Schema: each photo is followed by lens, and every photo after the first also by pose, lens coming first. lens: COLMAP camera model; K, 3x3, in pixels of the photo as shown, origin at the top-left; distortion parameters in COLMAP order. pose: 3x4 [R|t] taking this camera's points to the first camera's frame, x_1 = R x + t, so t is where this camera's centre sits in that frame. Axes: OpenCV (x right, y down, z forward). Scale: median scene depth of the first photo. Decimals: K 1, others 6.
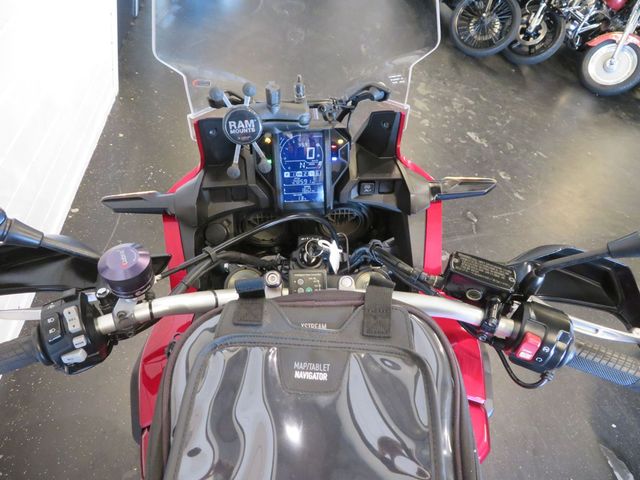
lens RADIAL K [[450.8, 0, 320.0], [0, 450.8, 240.0], [0, 0, 1]] dist [-0.003124, 0.000428]
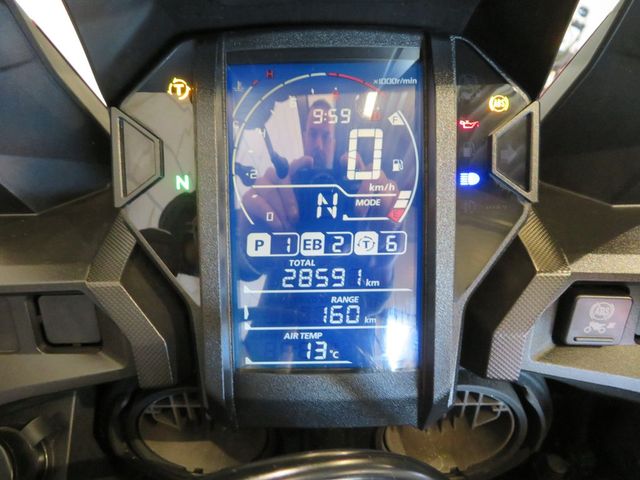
lens RADIAL K [[450.8, 0, 320.0], [0, 450.8, 240.0], [0, 0, 1]] dist [-0.003124, 0.000428]
pose [[0.997111, 0.023328, -0.072282, -0.025391], [-0.043671, 0.954710, -0.294315, -0.080686], [0.062142, 0.296622, 0.952971, 0.780100]]
